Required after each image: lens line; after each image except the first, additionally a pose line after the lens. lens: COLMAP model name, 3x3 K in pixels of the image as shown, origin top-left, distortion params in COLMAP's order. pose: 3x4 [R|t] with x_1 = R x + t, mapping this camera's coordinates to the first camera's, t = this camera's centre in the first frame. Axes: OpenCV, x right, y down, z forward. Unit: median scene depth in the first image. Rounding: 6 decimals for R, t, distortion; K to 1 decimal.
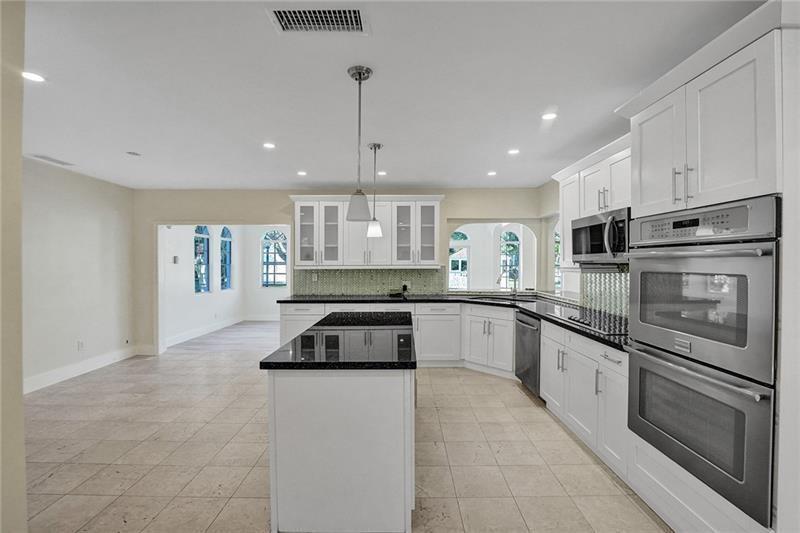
lens RADIAL K [[363.8, 0, 400.8], [0, 363.8, 264.1], [0, 0, 1]] dist [-0.033893, 0.000616]
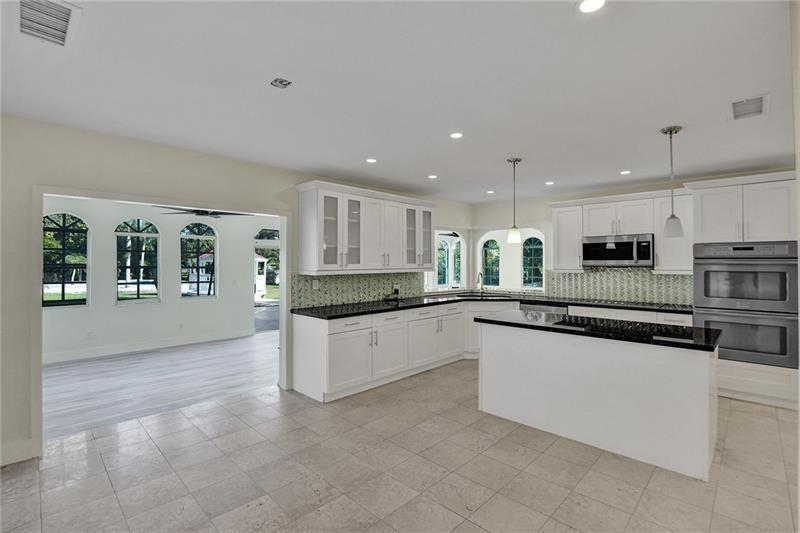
lens RADIAL K [[363.7, 0, 398.1], [0, 363.7, 269.5], [0, 0, 1]] dist [-0.050349, 0.010901]
pose [[0.705903, -0.013167, 0.708186, -0.822497], [0.003718, 0.999882, 0.014885, -0.010404], [-0.708298, -0.007874, 0.705869, 0.370673]]
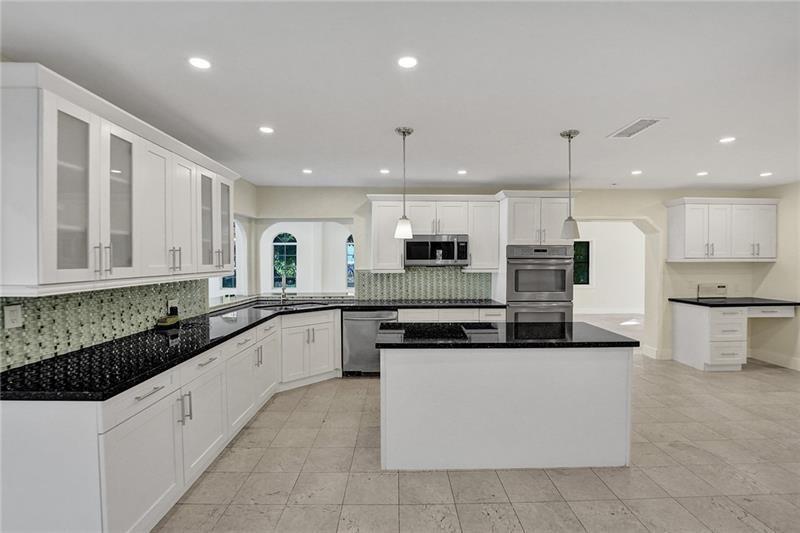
lens RADIAL K [[366.5, 0, 400.6], [0, 366.5, 271.8], [0, 0, 1]] dist [-0.026122, 0.000157]
pose [[-0.012210, -0.031939, 0.999415, -0.702470], [0.005074, 0.999475, 0.032003, -0.018781], [-0.999913, 0.005461, -0.012042, 0.775461]]
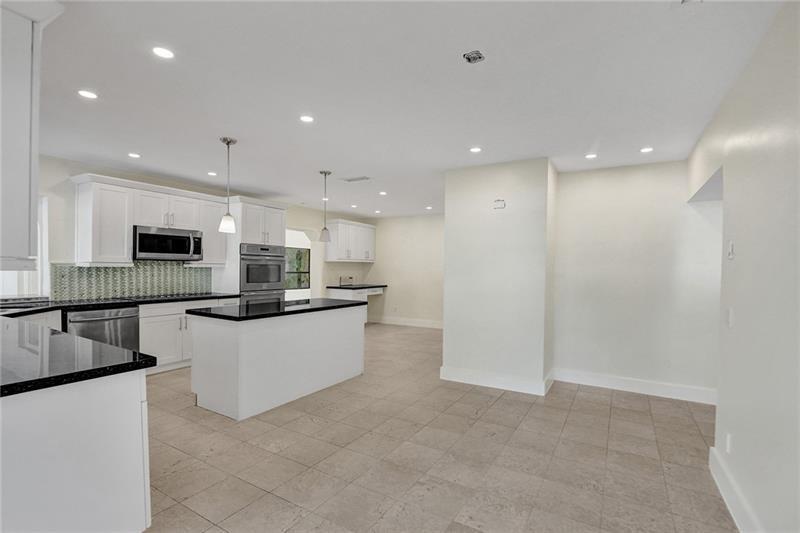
lens RADIAL K [[379.8, 0, 400.1], [0, 379.8, 285.0], [0, 0, 1]] dist [-0.020276, -0.000006]
pose [[-0.856266, -0.036187, 0.515266, -0.770577], [-0.012525, 0.998704, 0.049326, 0.009378], [-0.516383, 0.035783, -0.855610, 1.252271]]
